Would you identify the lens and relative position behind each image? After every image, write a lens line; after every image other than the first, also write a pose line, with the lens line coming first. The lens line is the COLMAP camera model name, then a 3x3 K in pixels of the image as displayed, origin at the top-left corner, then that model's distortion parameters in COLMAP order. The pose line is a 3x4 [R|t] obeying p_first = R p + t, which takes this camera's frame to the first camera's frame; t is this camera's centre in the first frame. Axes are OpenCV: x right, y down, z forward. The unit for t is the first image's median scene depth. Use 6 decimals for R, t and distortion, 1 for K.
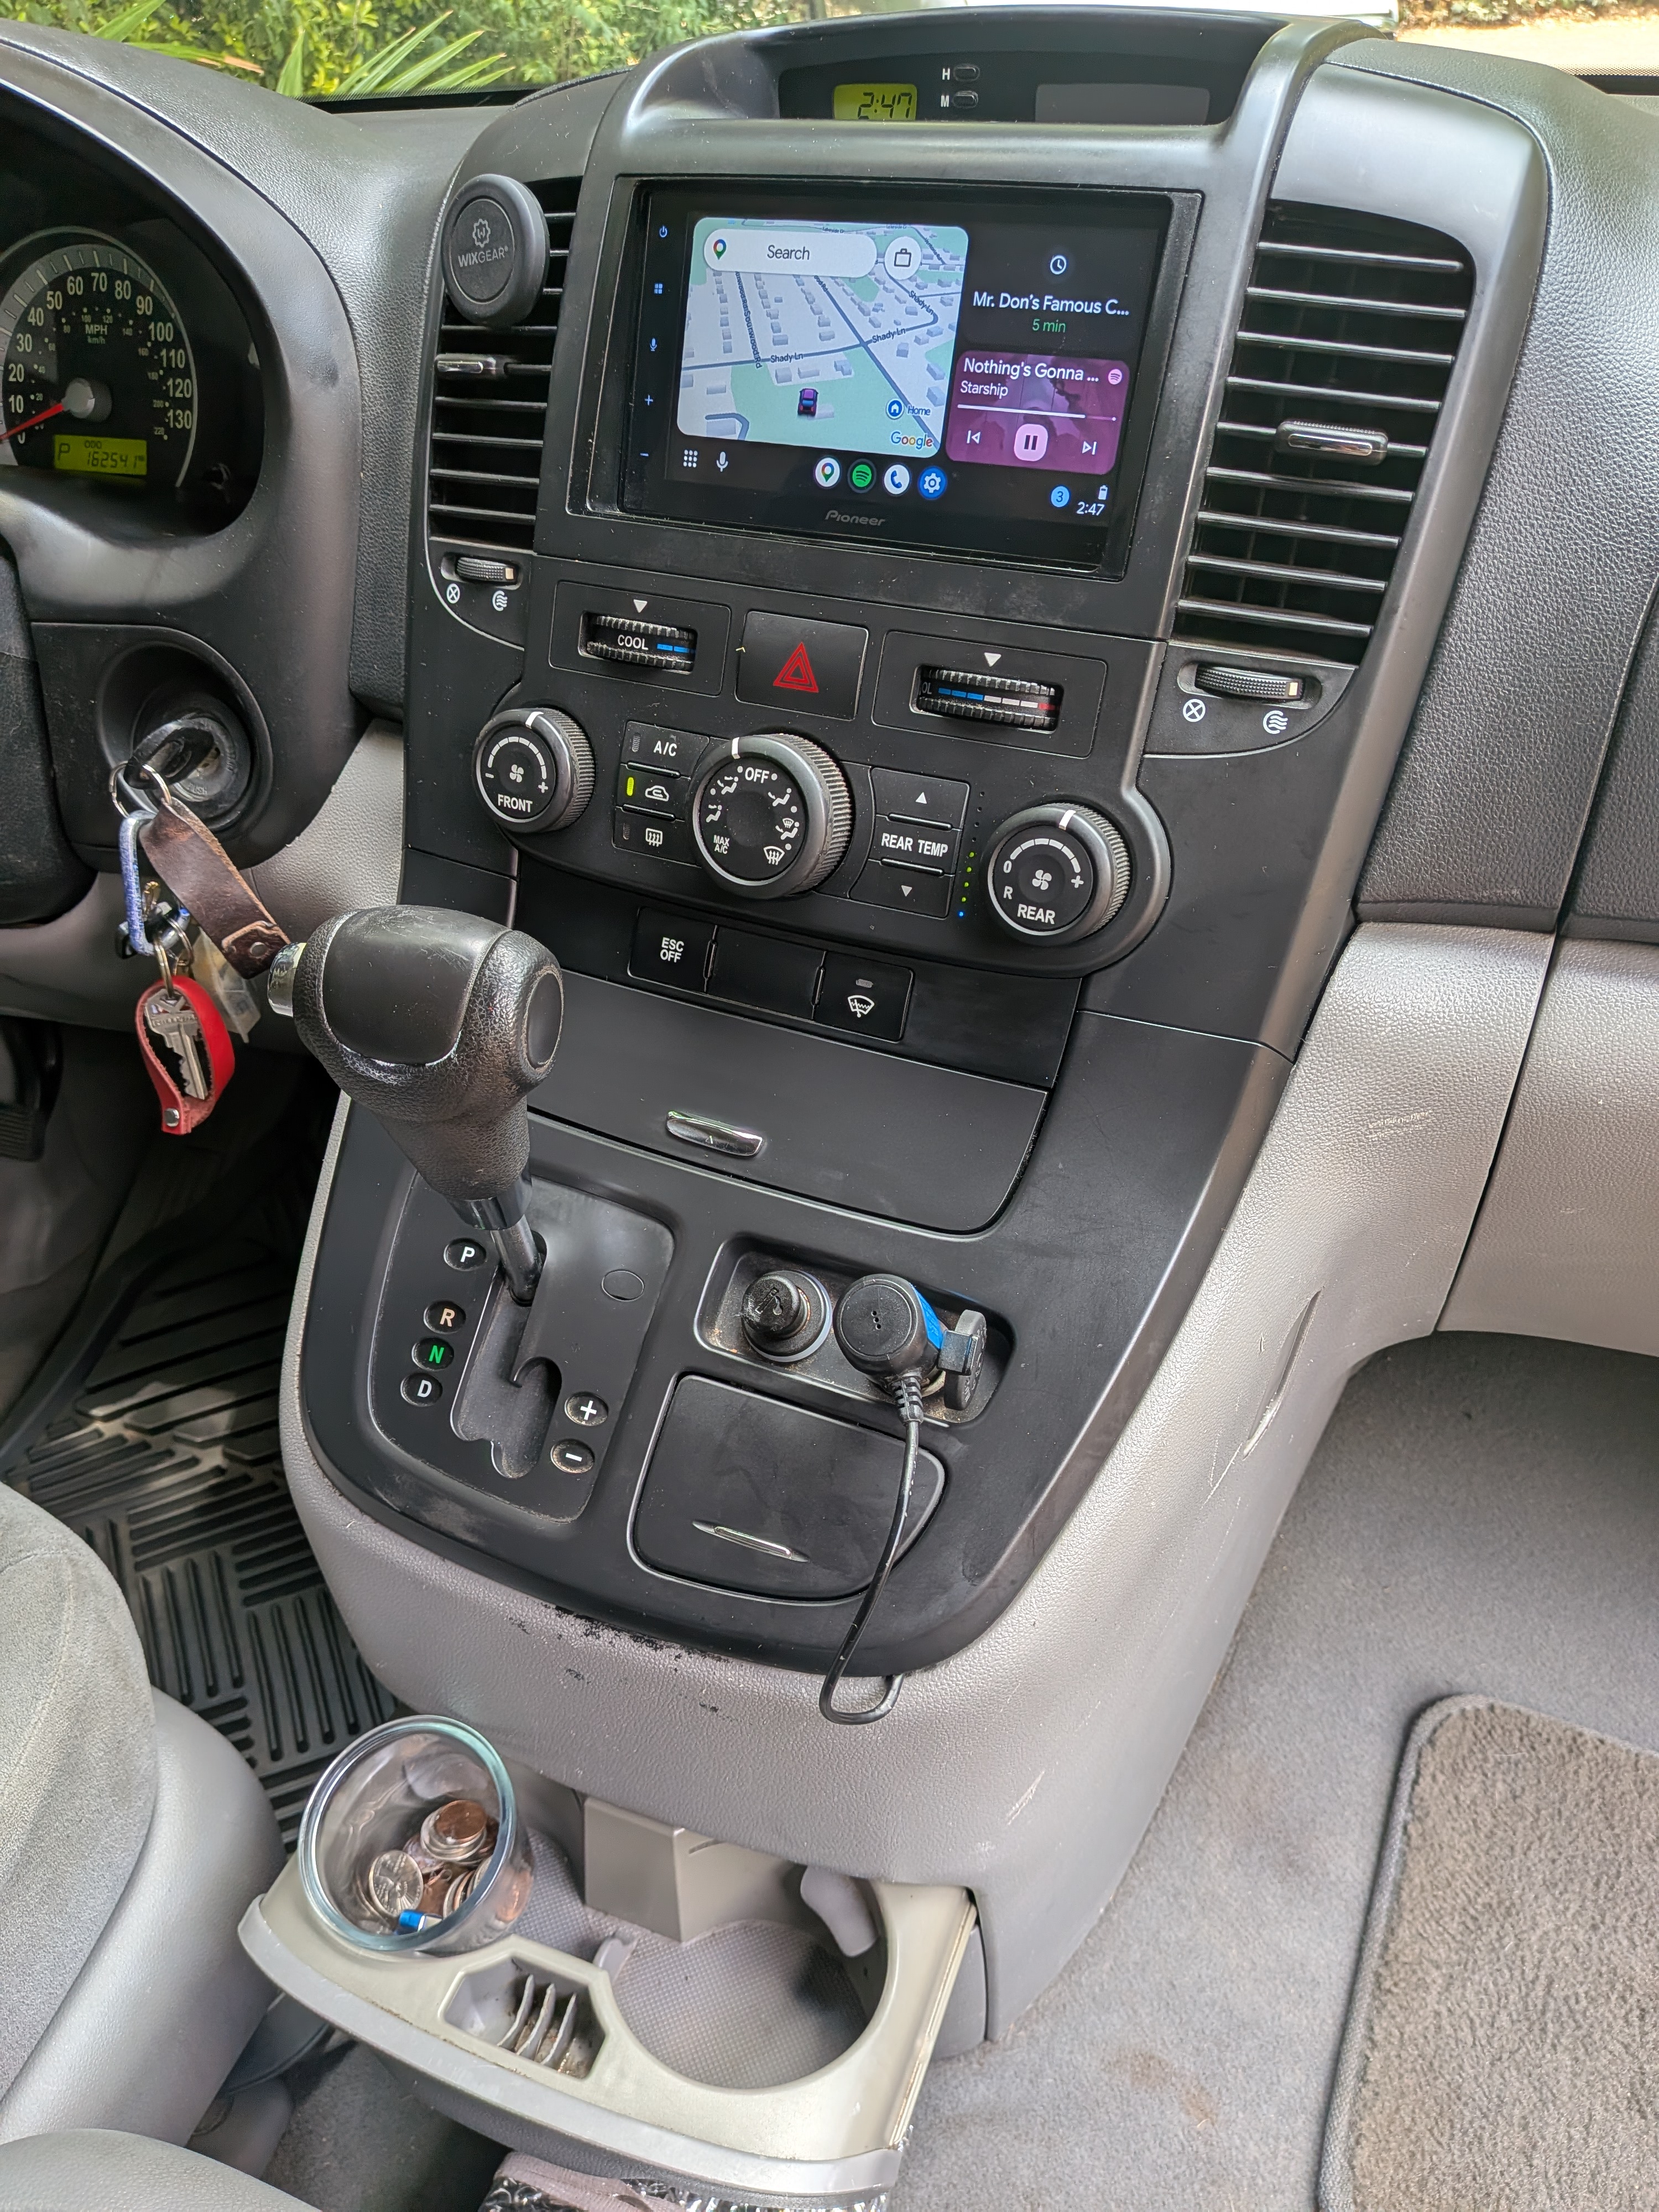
lens RADIAL K [[1606.1, 0, 825.7], [0, 1606.1, 1133.1], [0, 0, 1]] dist [0.074943, -0.180175]
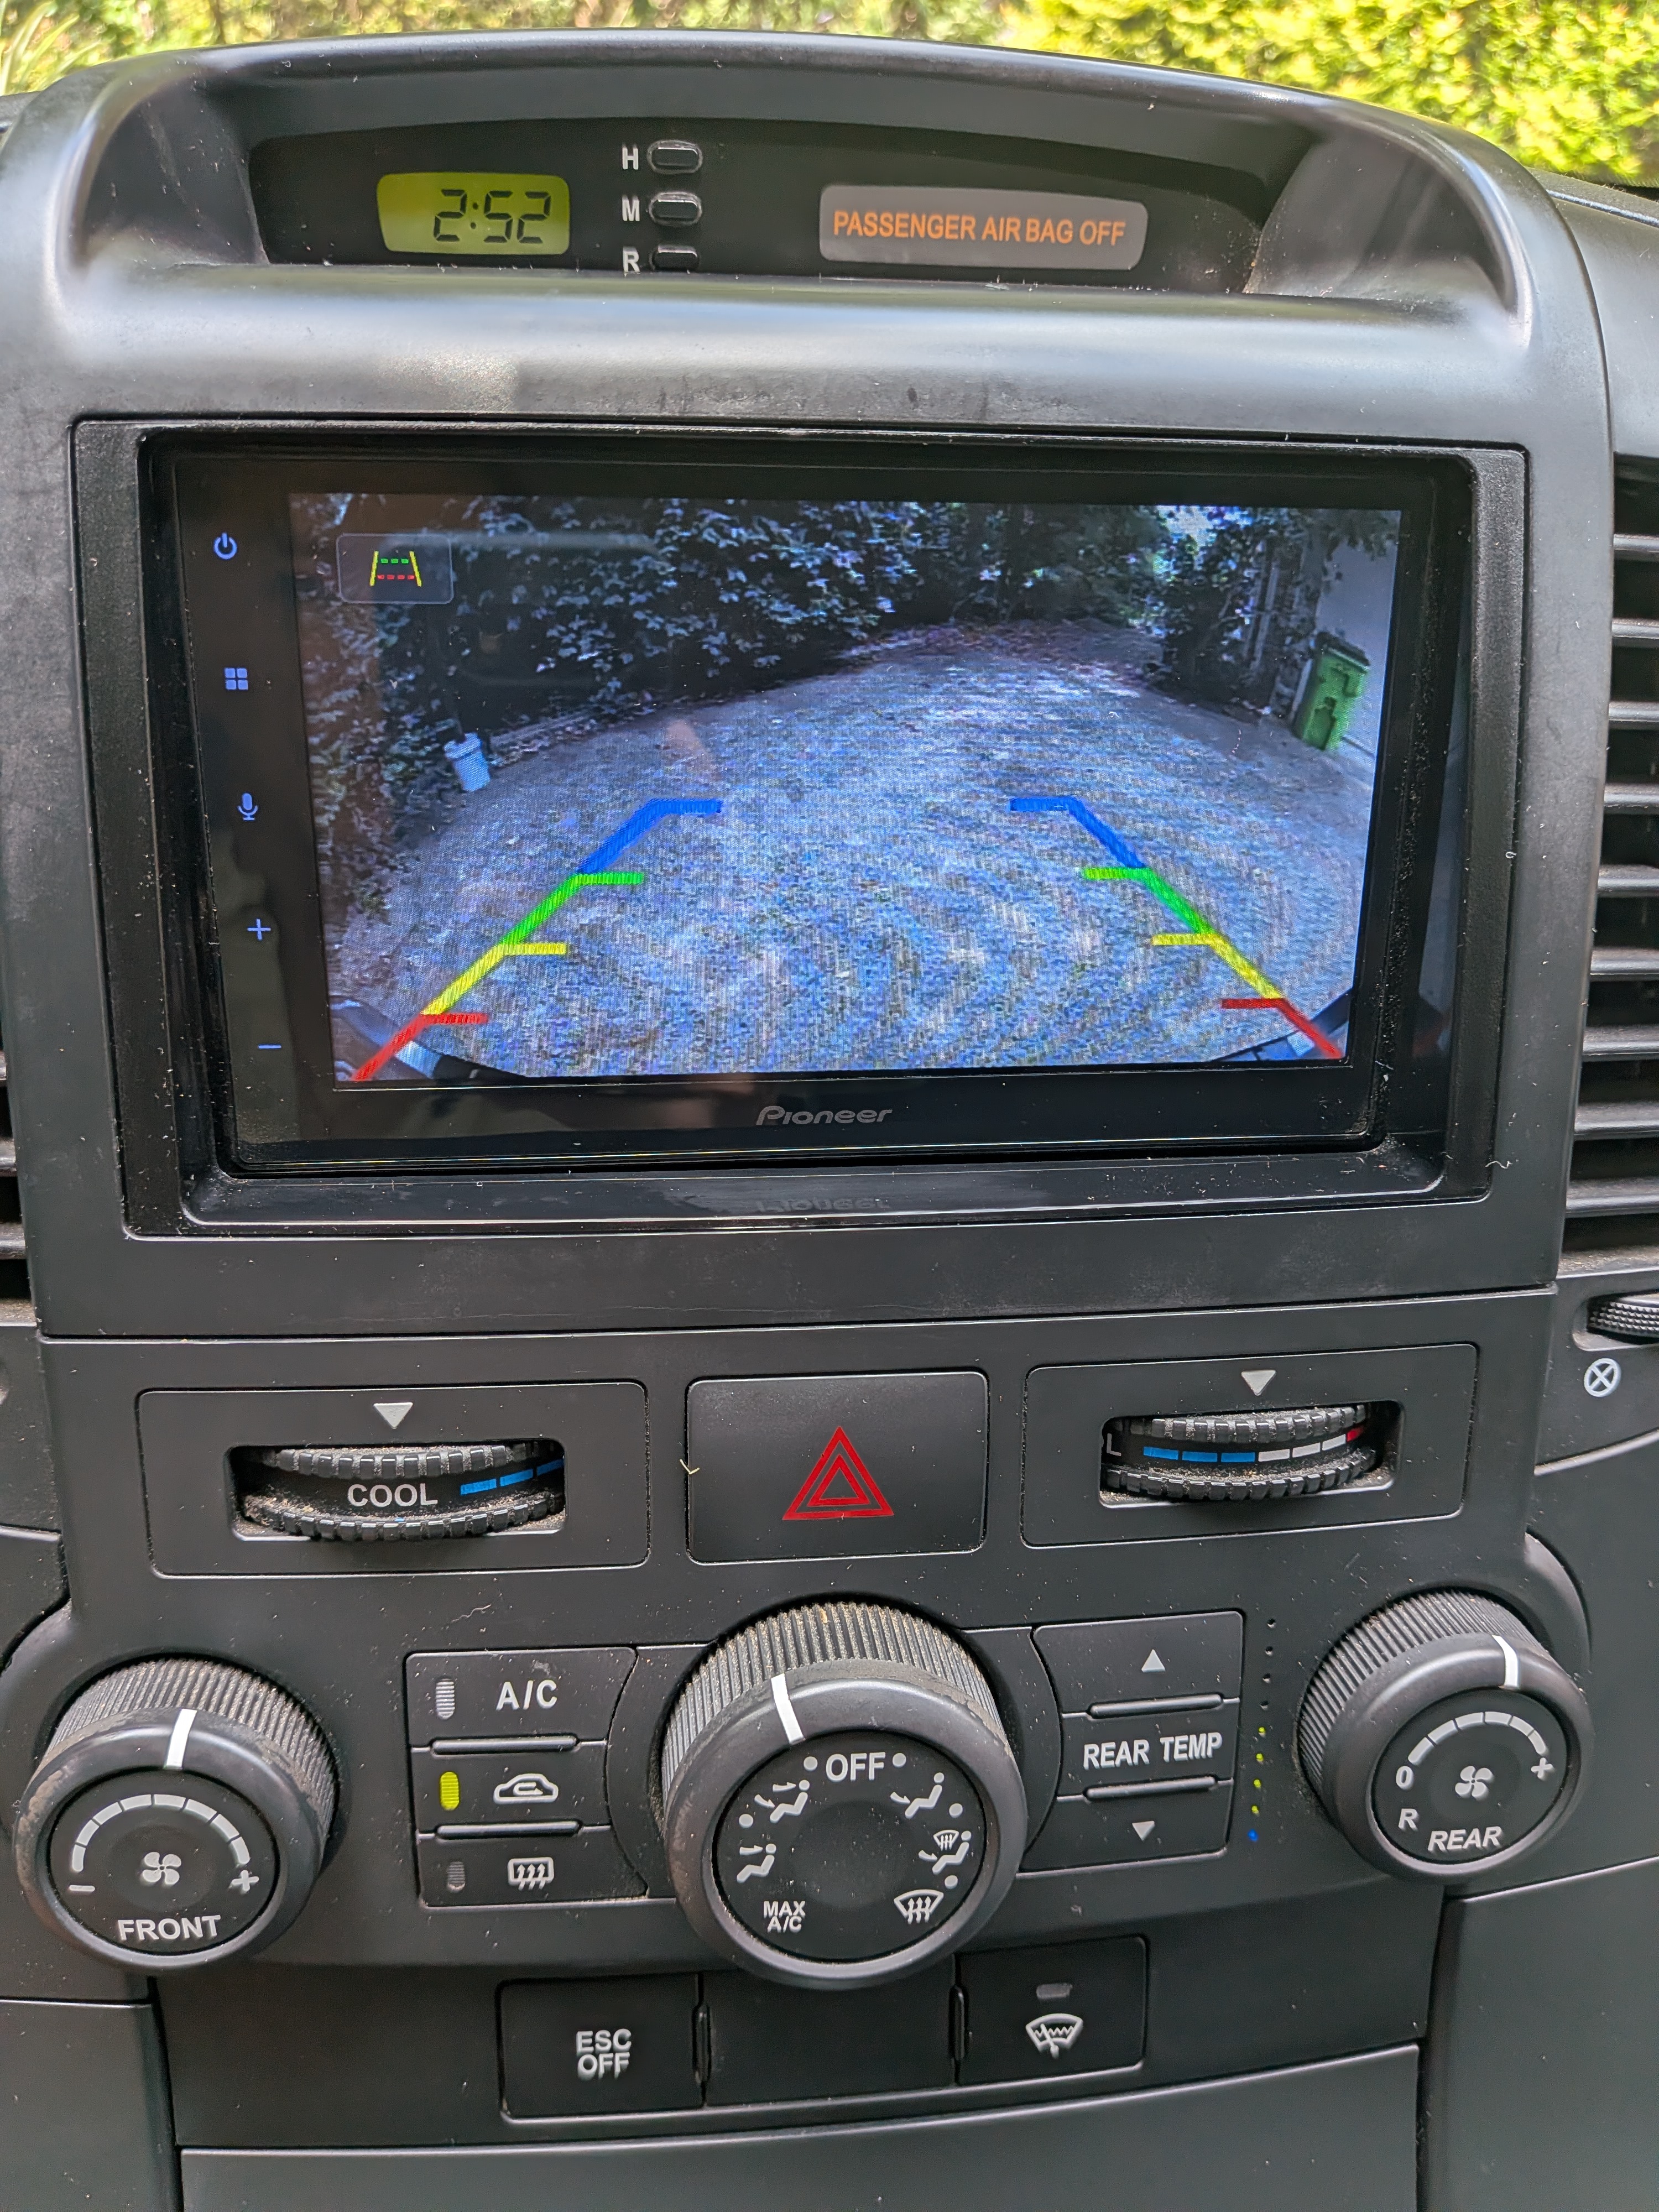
lens RADIAL K [[1606.1, 0, 825.7], [0, 1606.1, 1133.1], [0, 0, 1]] dist [0.074943, -0.180175]
pose [[0.840616, -0.258230, 0.476112, -0.211894], [0.264548, 0.962796, 0.055113, -0.409576], [-0.472630, 0.079626, 0.877656, 0.598991]]
